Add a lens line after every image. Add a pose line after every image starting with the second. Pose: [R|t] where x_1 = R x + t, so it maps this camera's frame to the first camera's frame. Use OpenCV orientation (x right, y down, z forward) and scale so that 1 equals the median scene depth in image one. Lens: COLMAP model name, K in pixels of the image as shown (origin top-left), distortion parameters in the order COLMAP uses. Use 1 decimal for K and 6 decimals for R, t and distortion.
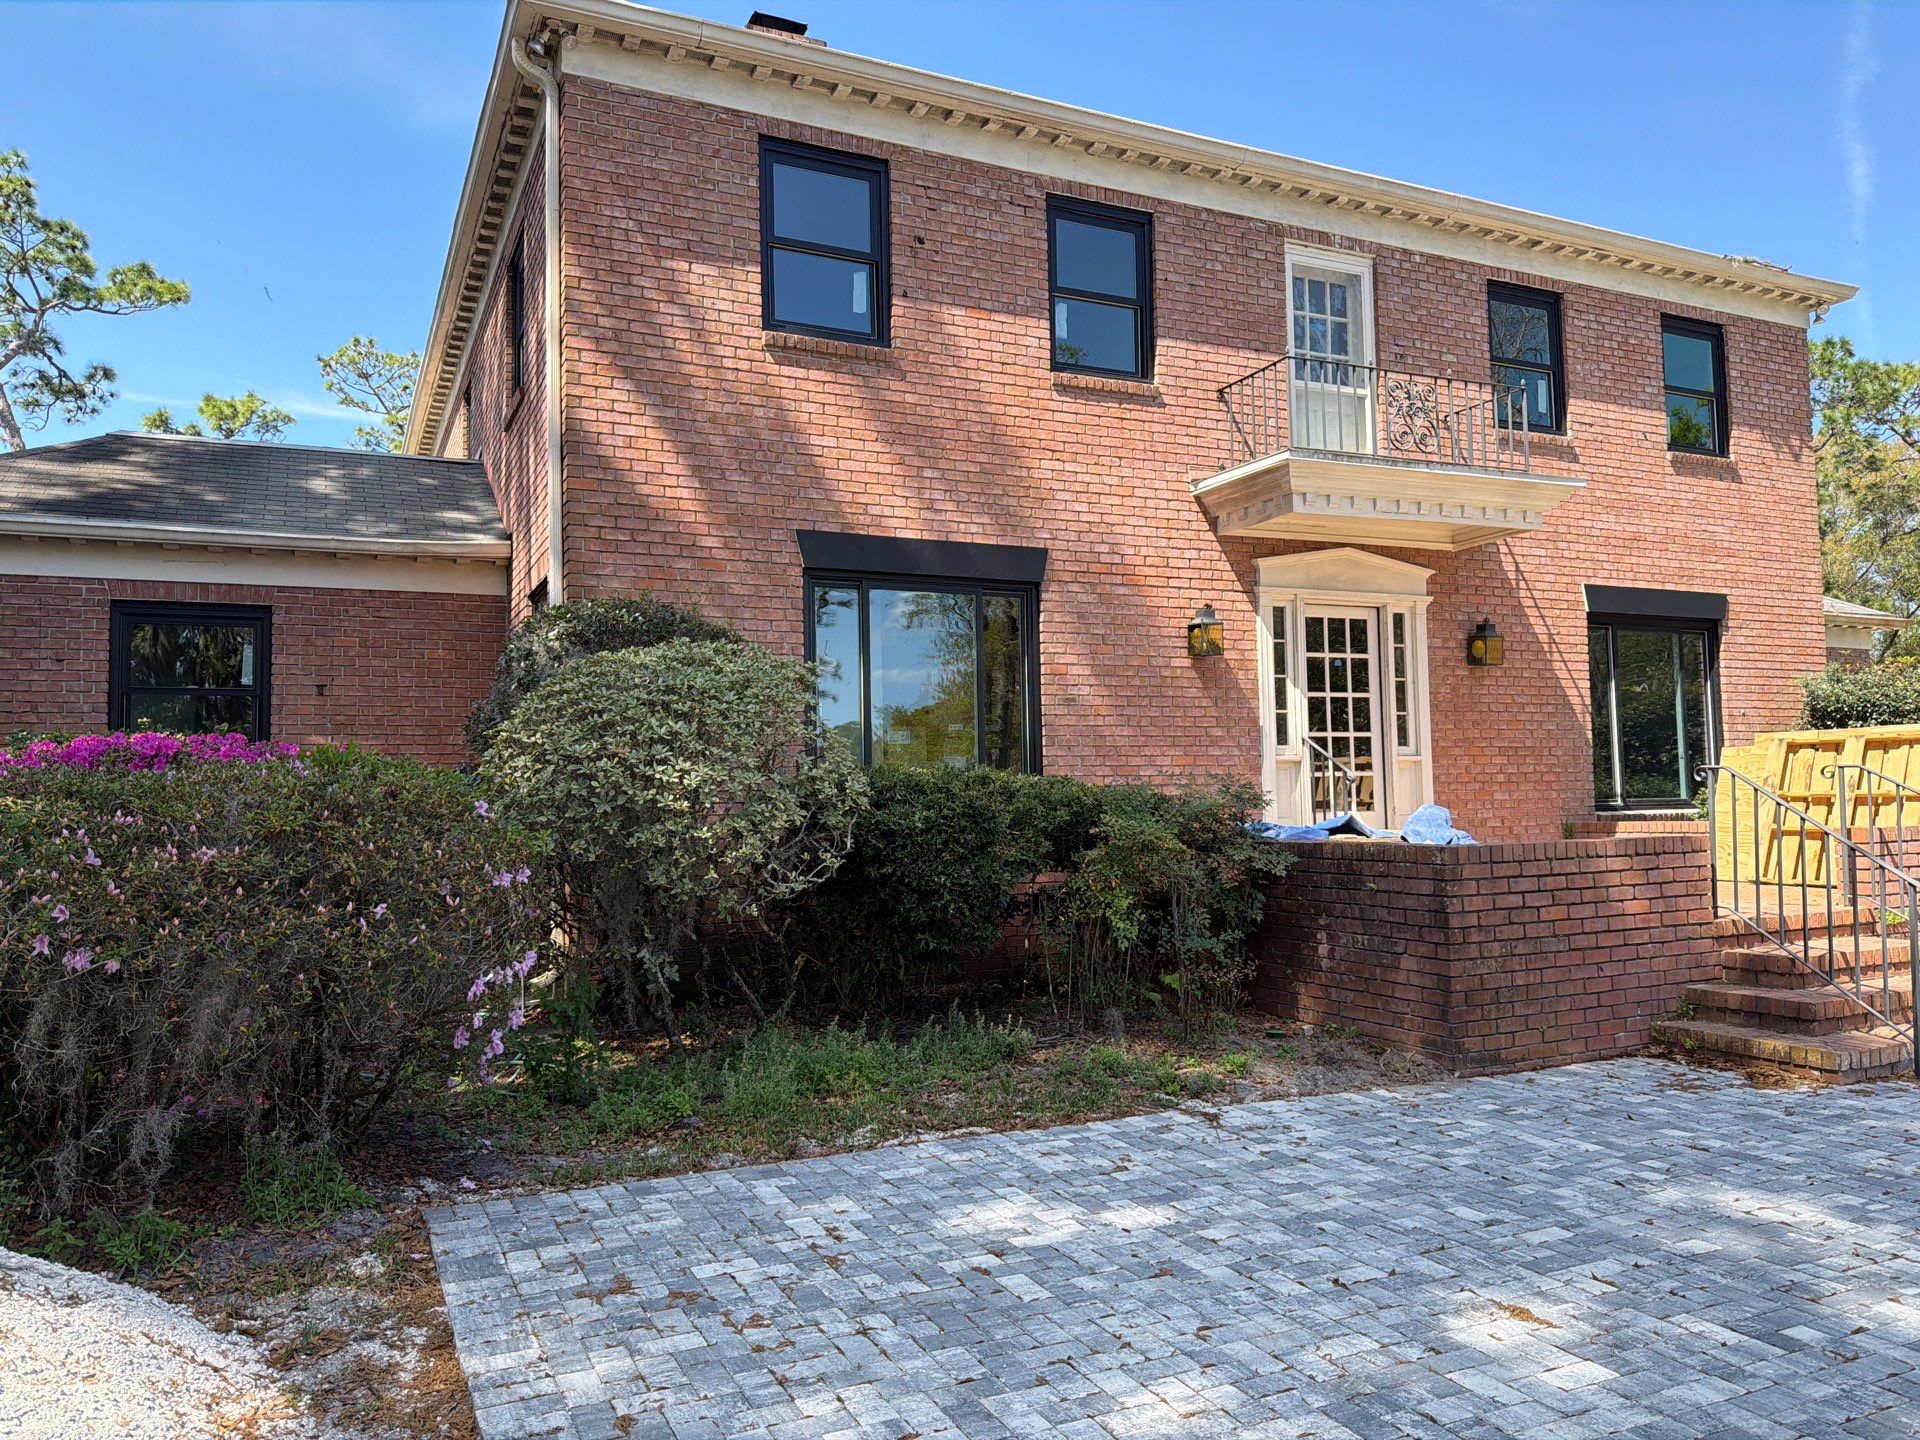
lens RADIAL K [[1328.4, 0, 957.6], [0, 1328.4, 728.4], [0, 0, 1]] dist [0.174277, -0.355759]
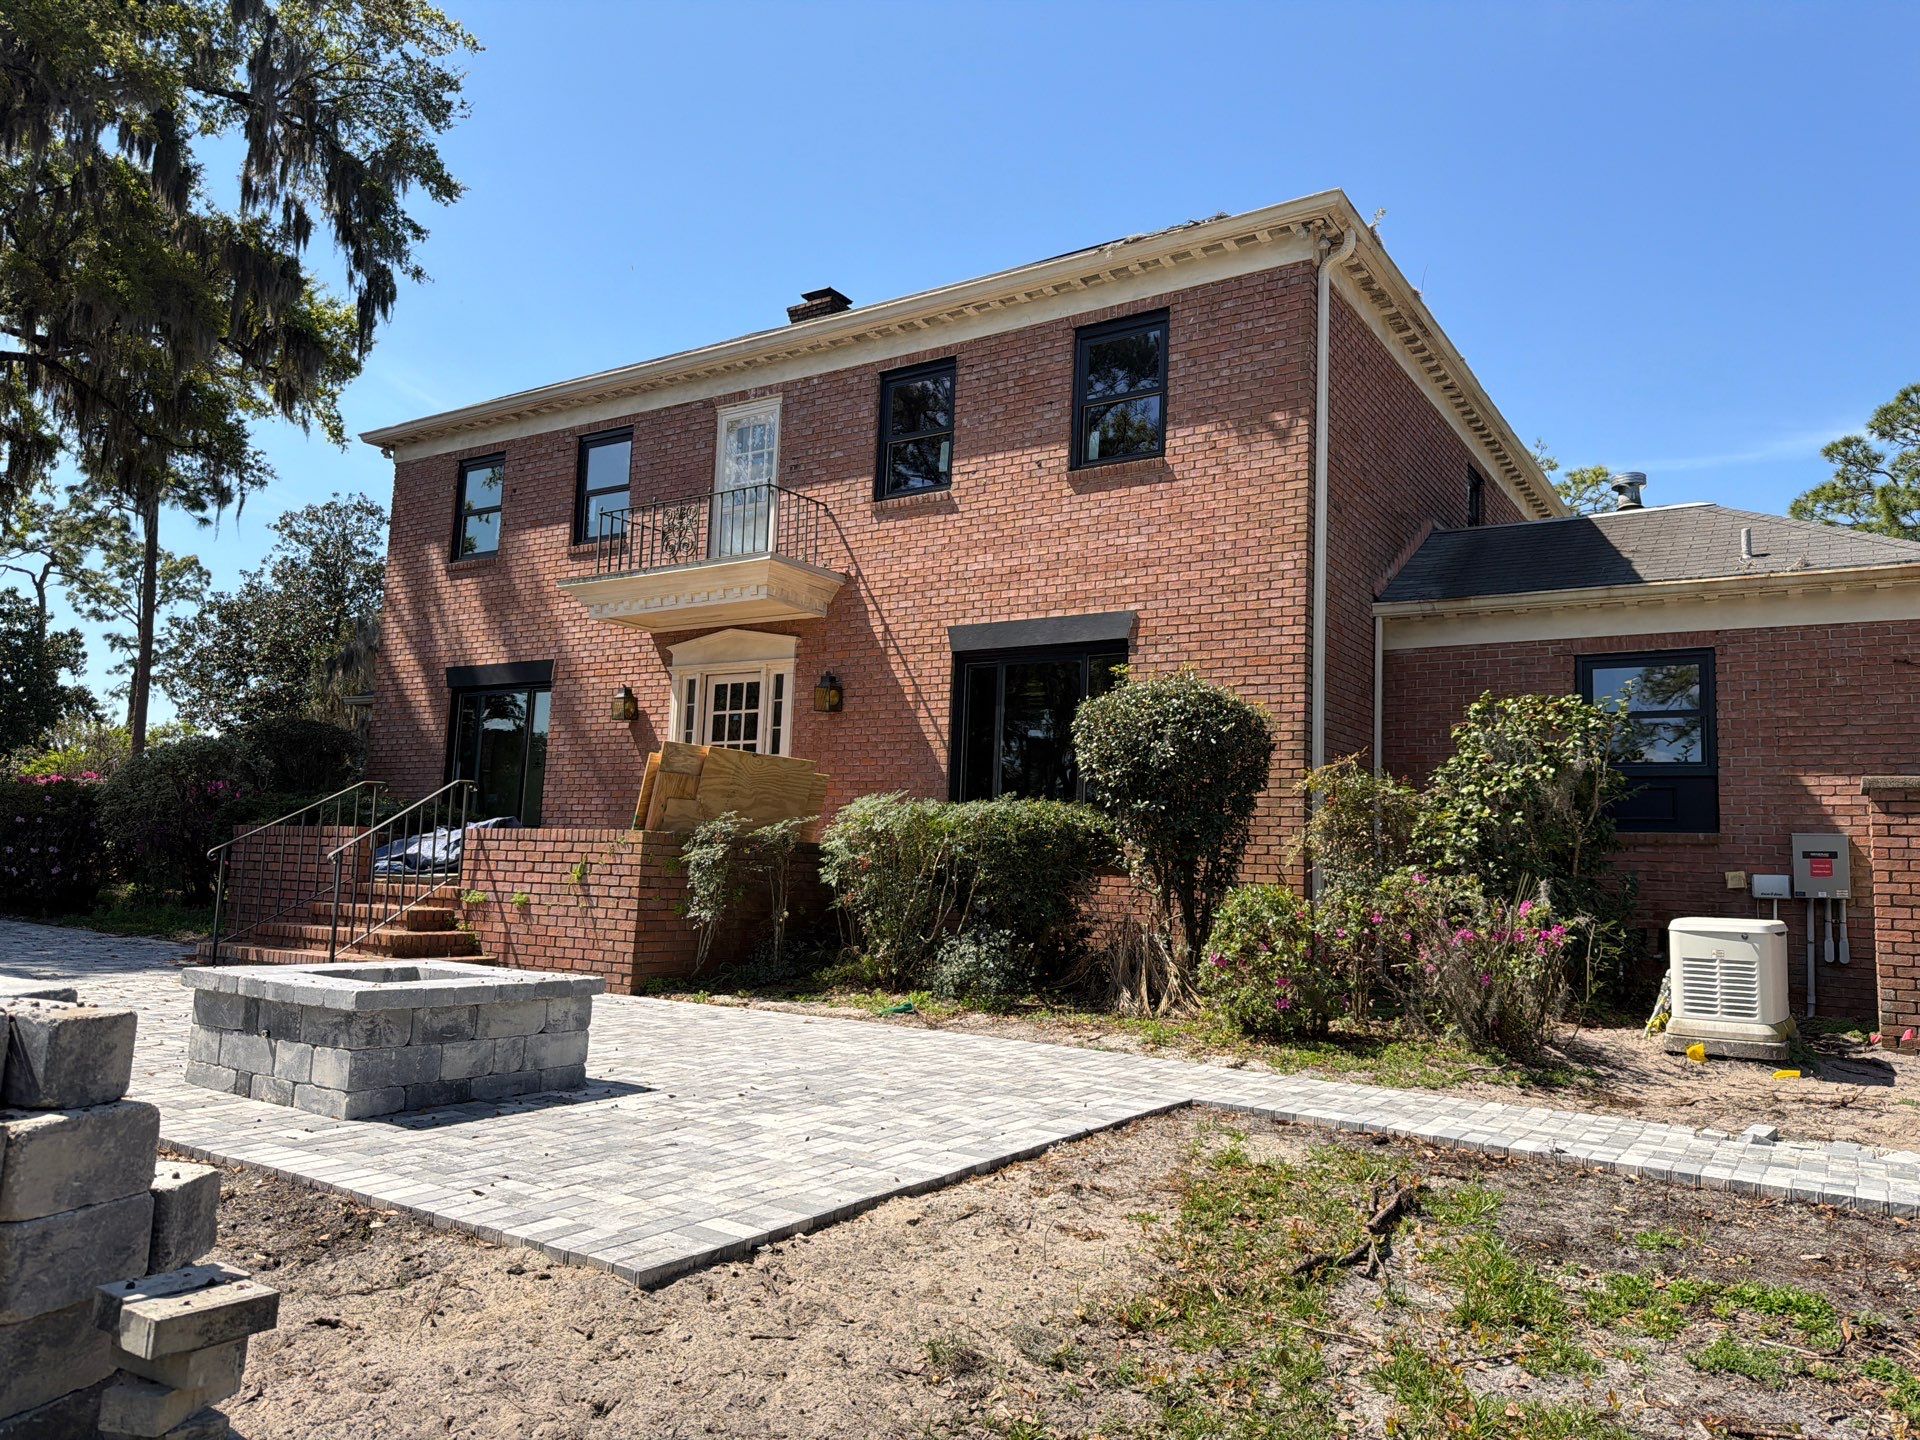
lens RADIAL K [[1328.4, 0, 957.6], [0, 1328.4, 728.4], [0, 0, 1]] dist [0.174277, -0.355759]
pose [[0.522895, -0.055741, -0.850572, 1.585316], [-0.001022, 0.997818, -0.066018, 0.048799], [0.852396, 0.035390, 0.521697, 0.551630]]
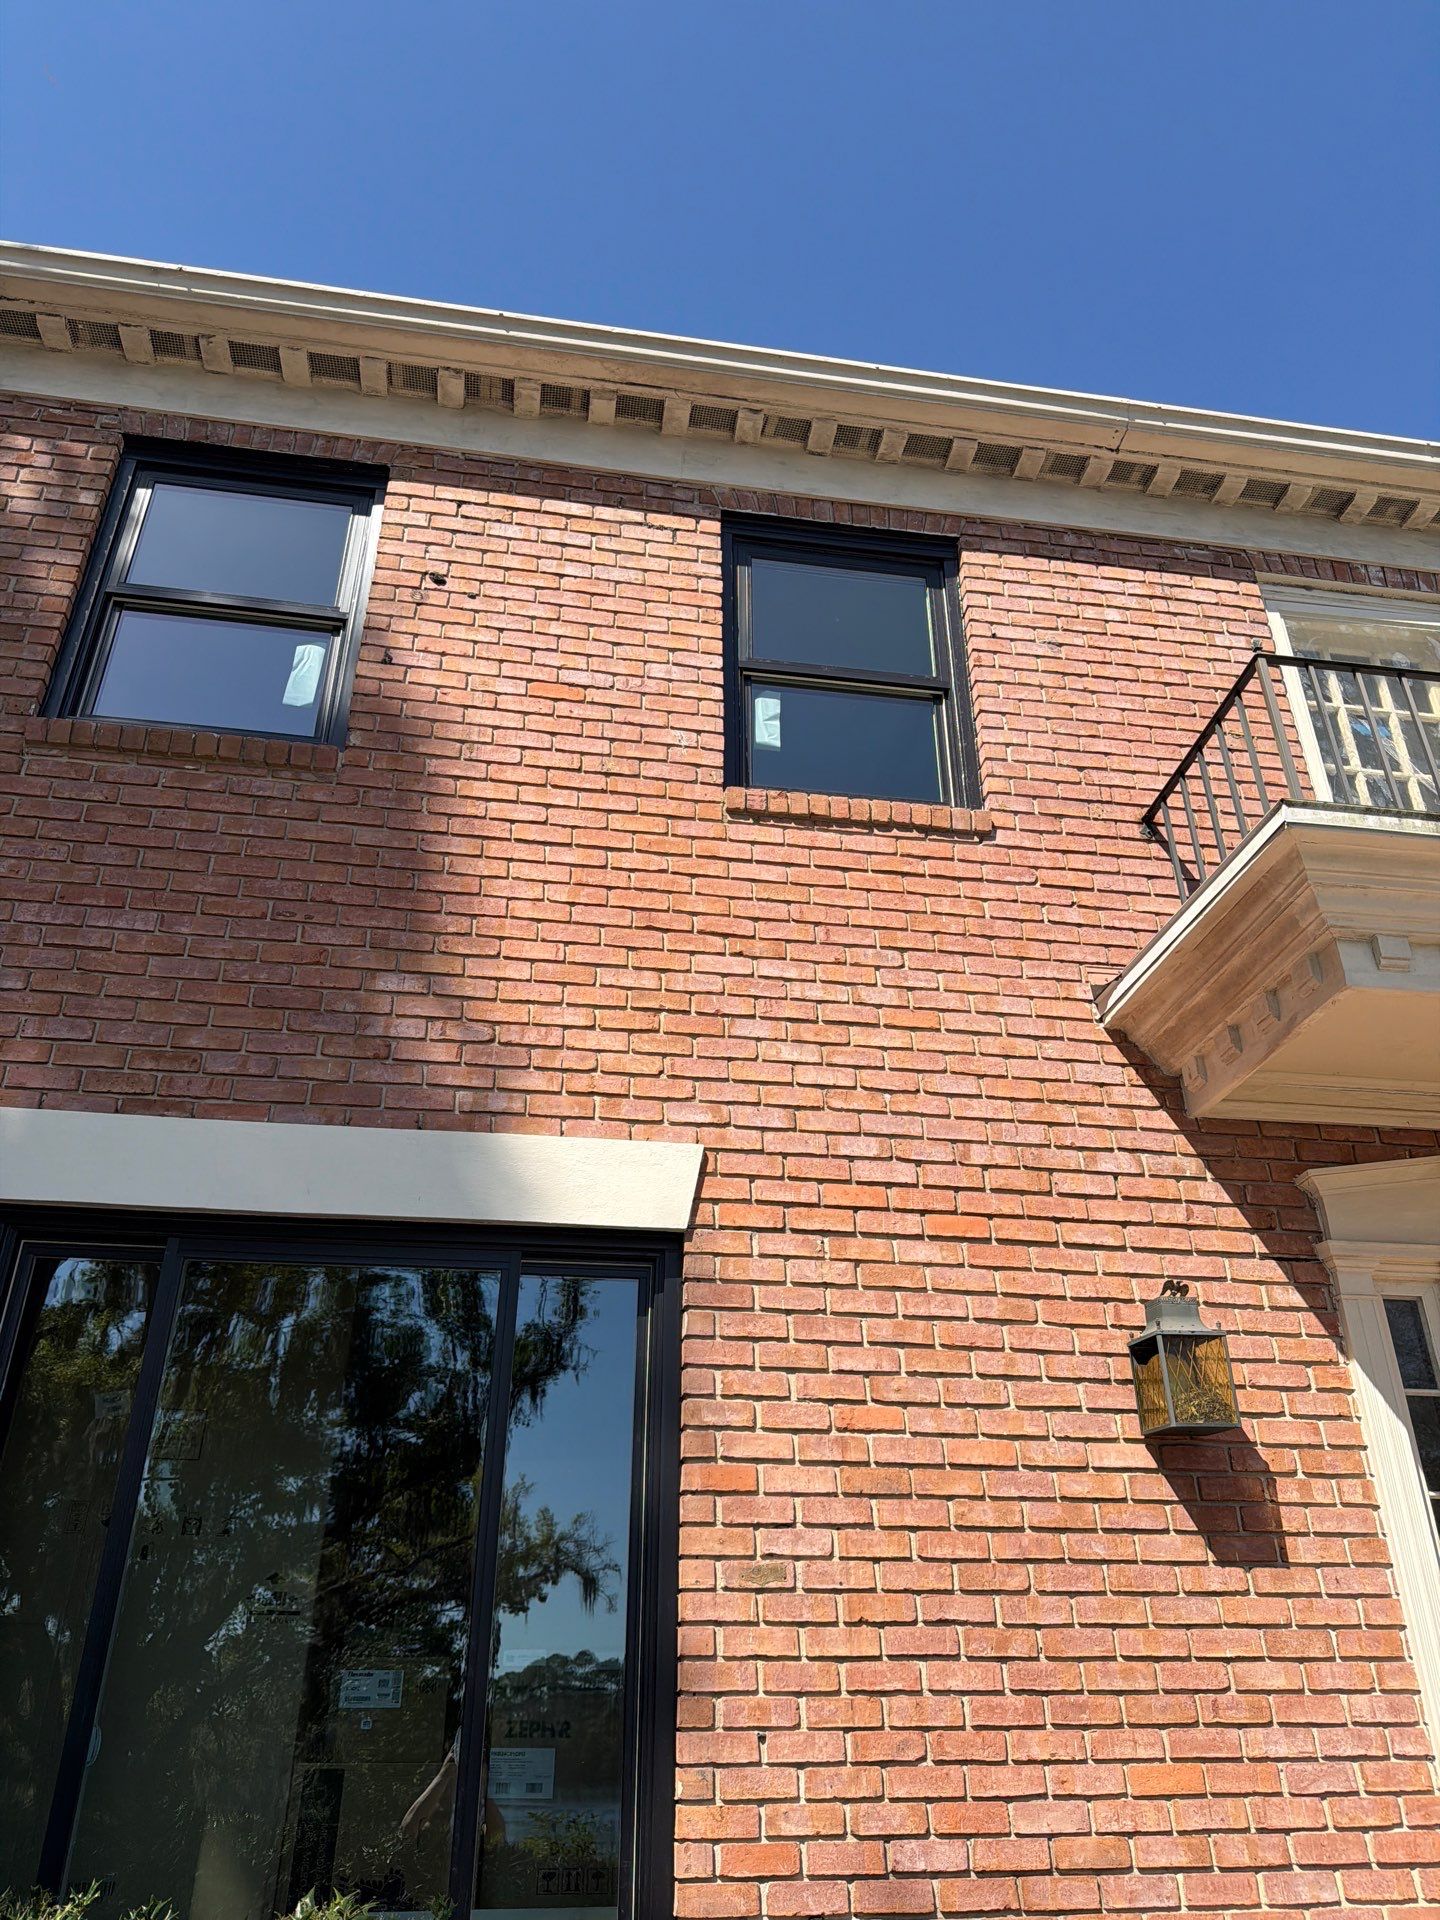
lens RADIAL K [[1328.4, 0, 724.3], [0, 1328.4, 973.0], [0, 0, 1]] dist [0.174277, -0.355759]
pose [[0.959701, -0.120411, -0.253919, 0.172296], [-0.000479, 0.902852, -0.429951, -0.010355], [0.281022, 0.412746, 0.866410, 0.606234]]
